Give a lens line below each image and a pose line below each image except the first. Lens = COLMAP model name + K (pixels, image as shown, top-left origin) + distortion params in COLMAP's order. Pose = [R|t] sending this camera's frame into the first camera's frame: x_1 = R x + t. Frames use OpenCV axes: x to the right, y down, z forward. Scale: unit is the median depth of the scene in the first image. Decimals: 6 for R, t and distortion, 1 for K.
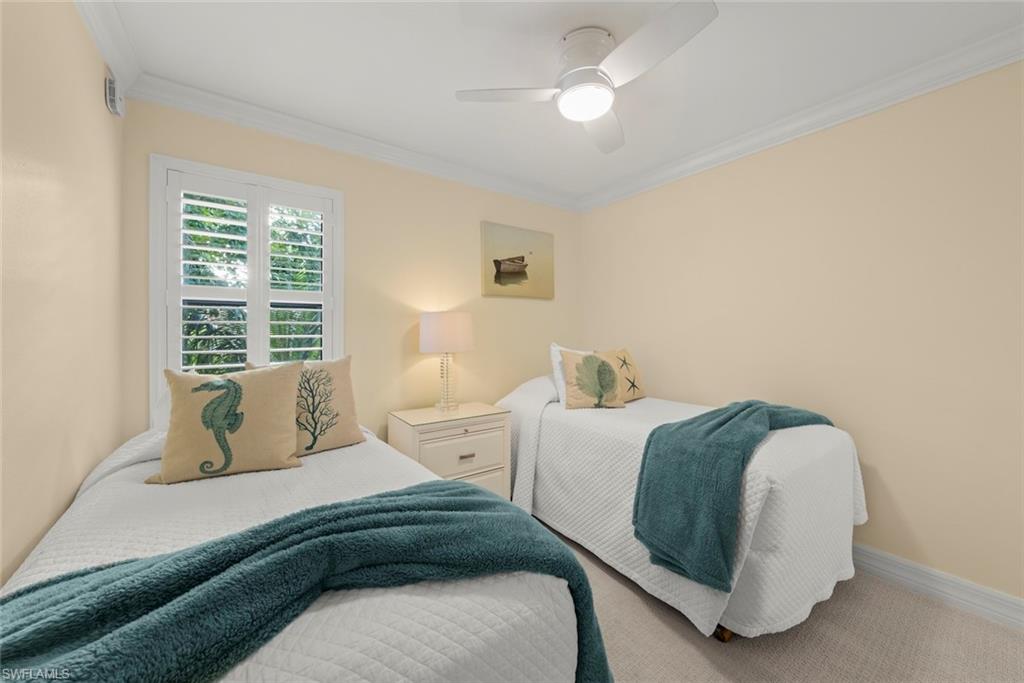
lens RADIAL K [[365.9, 0, 512.0], [0, 365.9, 341.5], [0, 0, 1]] dist [0.000057, -0.000034]
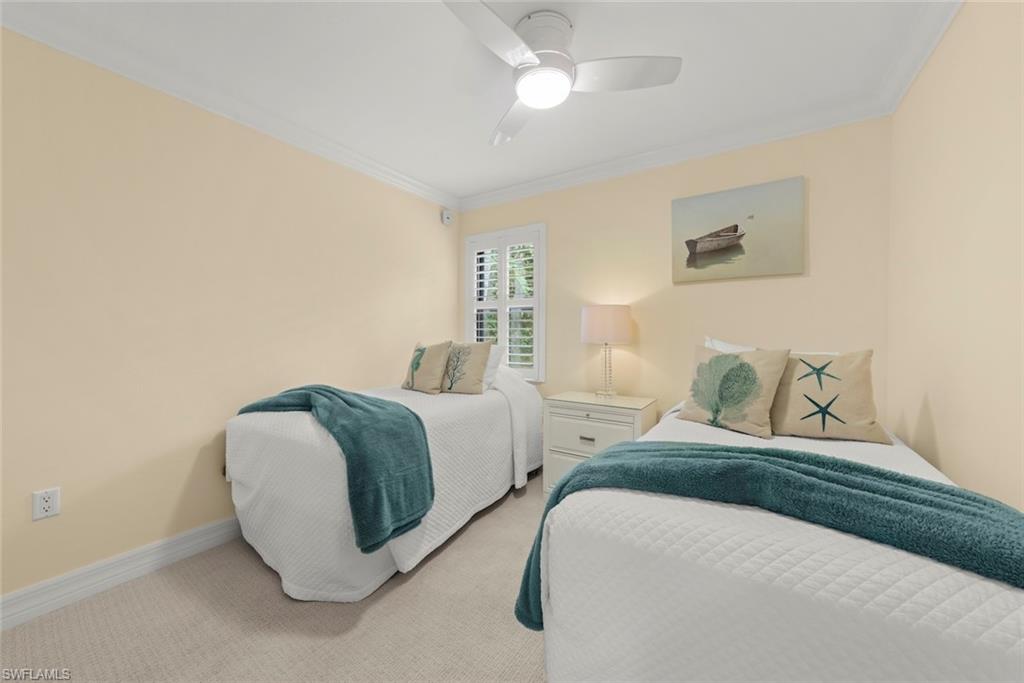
lens RADIAL K [[365.9, 0, 512.0], [0, 365.9, 341.5], [0, 0, 1]] dist [0.000057, -0.000034]
pose [[0.382397, 0.025502, -0.923646, 0.673511], [-0.021836, 0.999589, 0.018559, 0.009457], [0.923740, 0.013072, 0.382797, 0.323751]]
